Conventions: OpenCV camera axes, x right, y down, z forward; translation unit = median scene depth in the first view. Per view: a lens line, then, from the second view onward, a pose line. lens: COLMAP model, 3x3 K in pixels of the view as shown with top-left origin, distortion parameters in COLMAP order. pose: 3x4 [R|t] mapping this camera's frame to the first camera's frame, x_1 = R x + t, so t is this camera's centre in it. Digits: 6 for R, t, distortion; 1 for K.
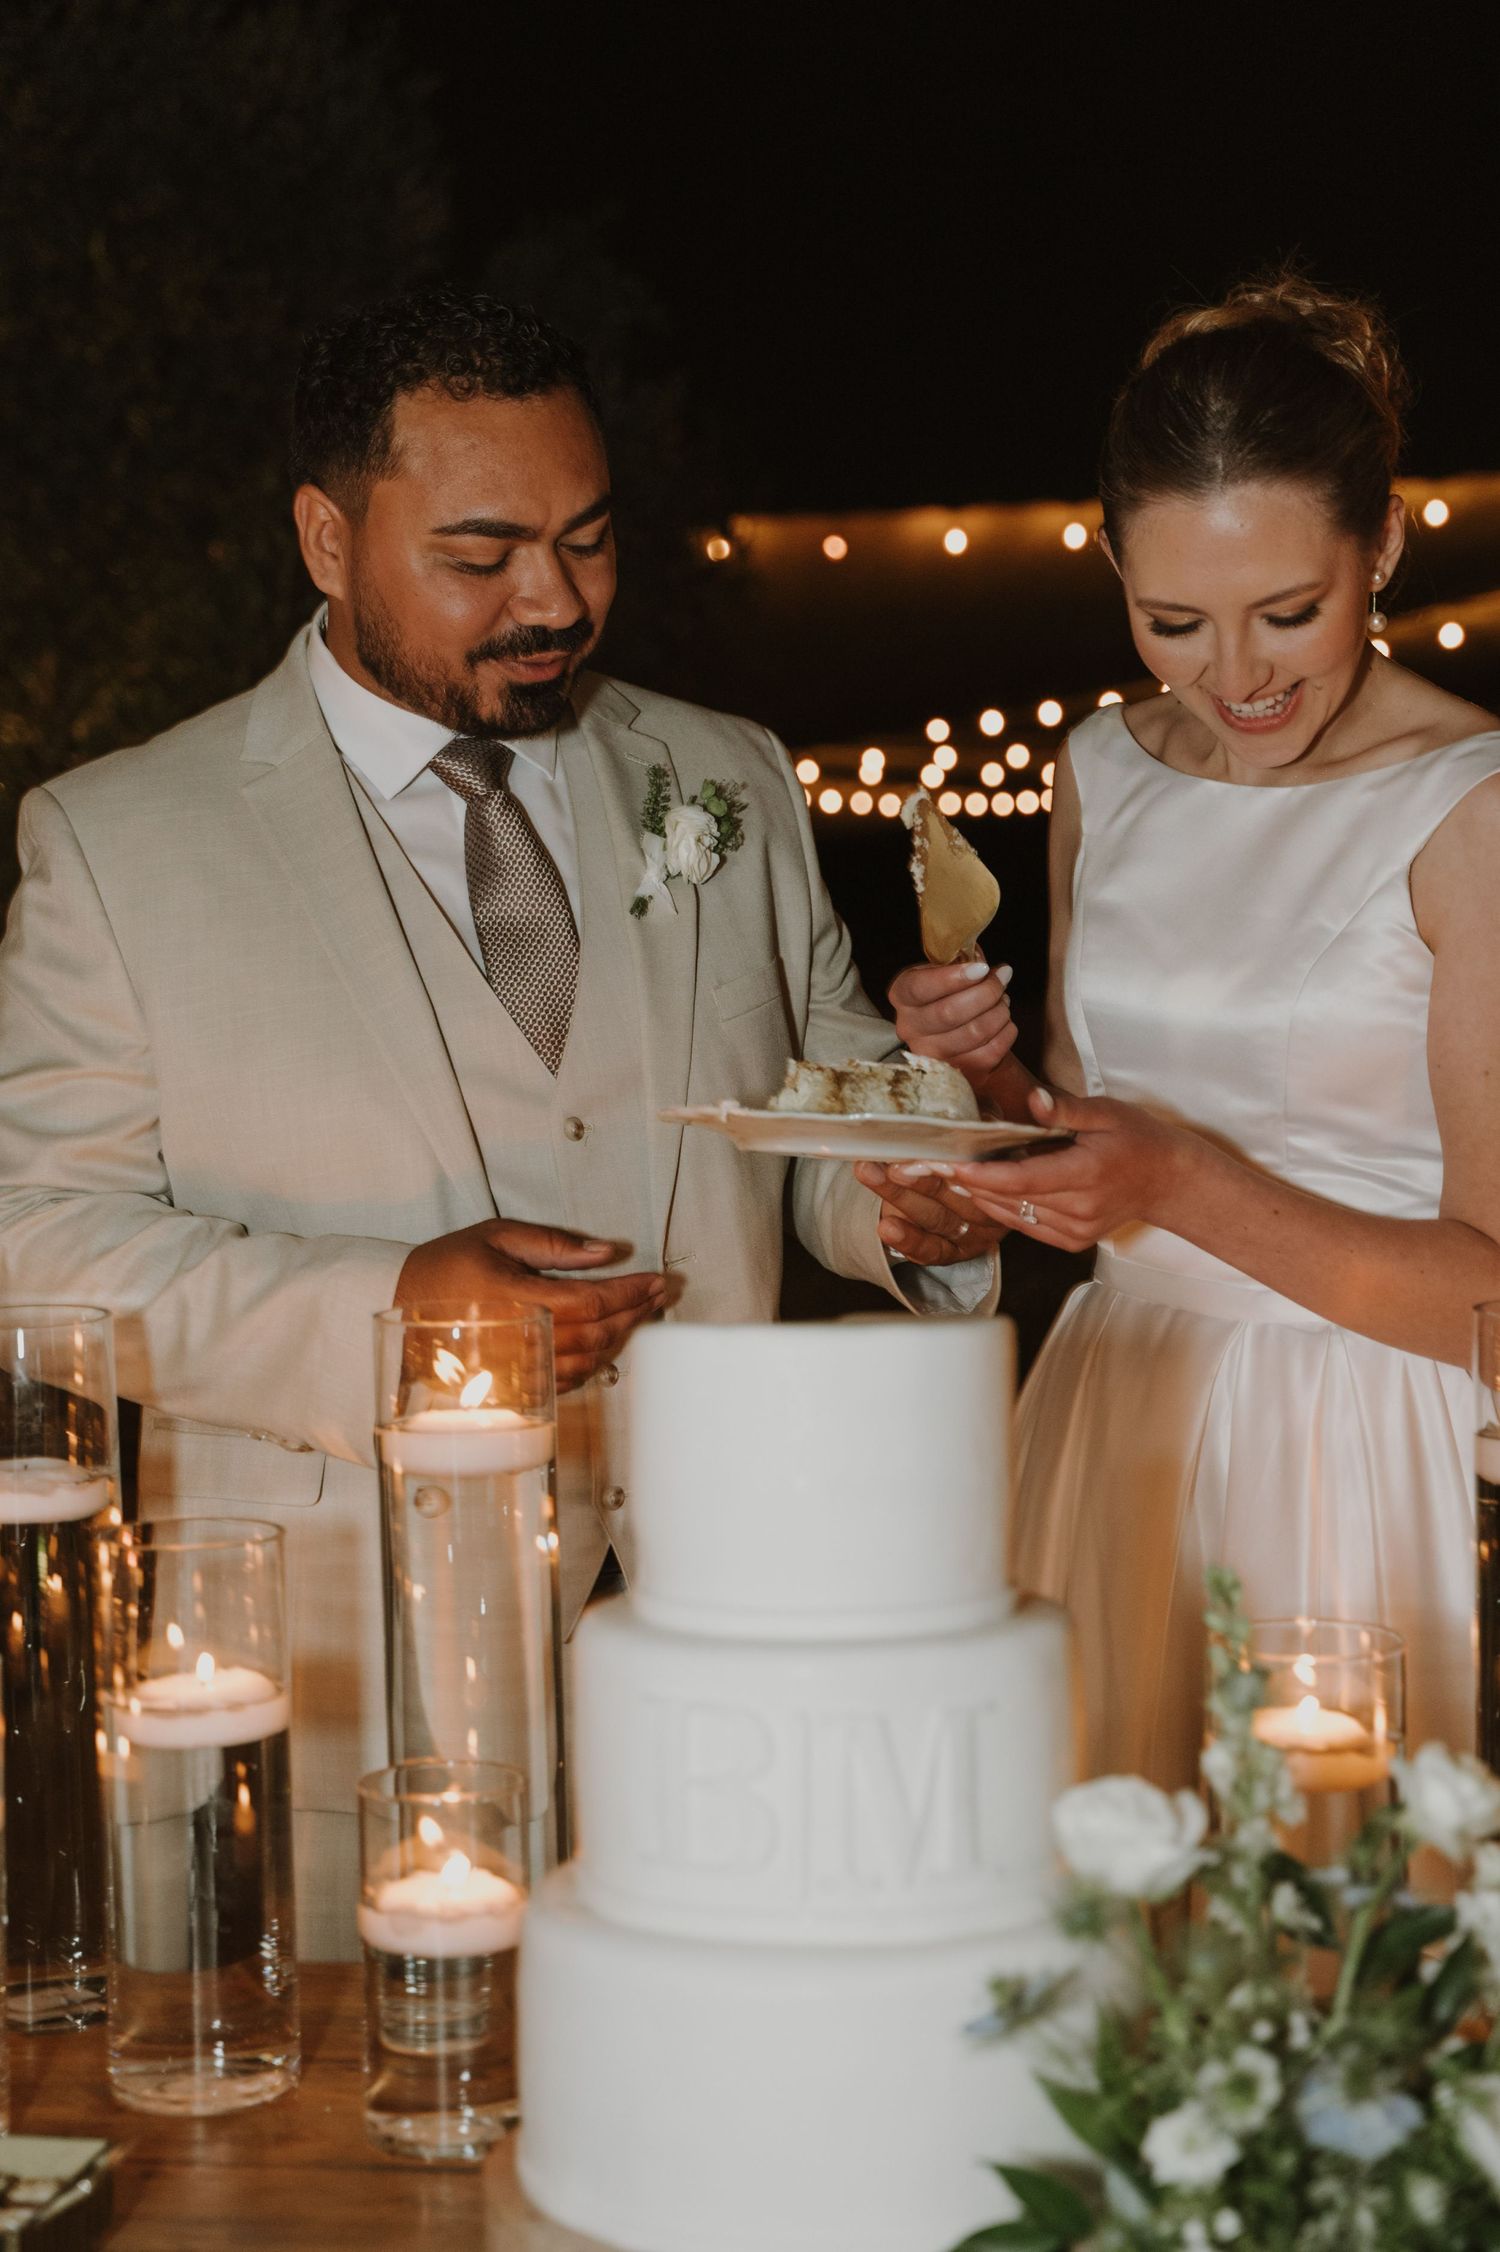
lens RADIAL K [[3583.3, 0, 772.8], [0, 3583.3, 1132.7], [0, 0, 1]] dist [0.063809, 0.000000]
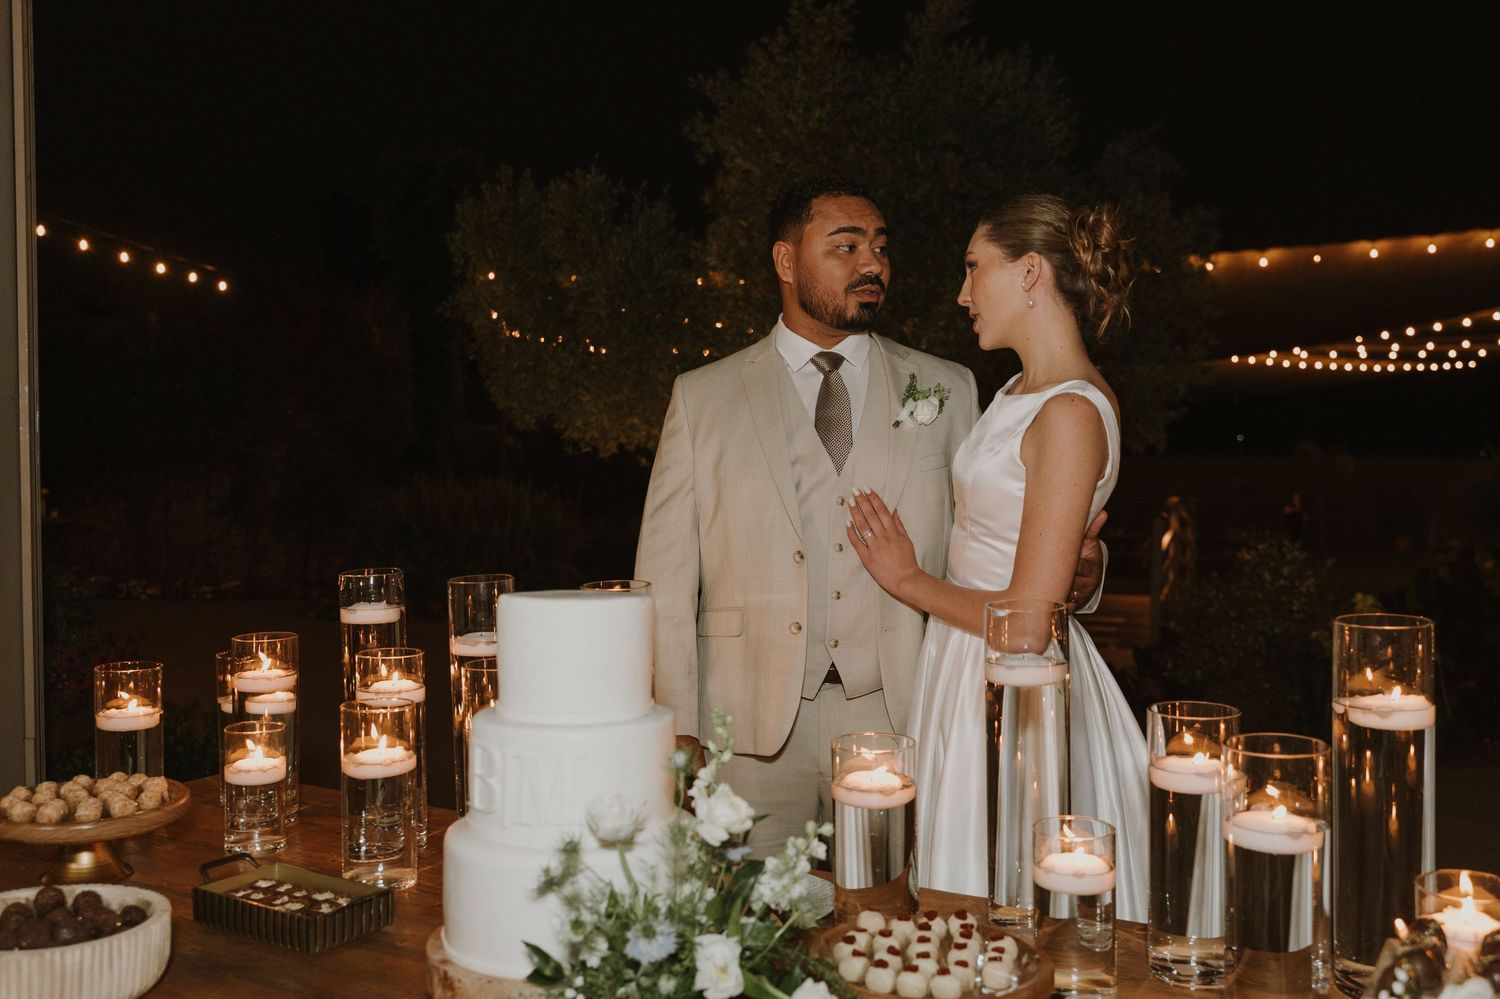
lens RADIAL K [[1419.7, 0, 751.7], [0, 1419.7, 498.7], [0, 0, 1]] dist [0.035759, 0.000000]
pose [[0.919610, 0.030336, -0.391659, 0.432497], [-0.030562, 0.999517, 0.005658, -0.022931], [0.391641, 0.006767, 0.920093, 0.114068]]
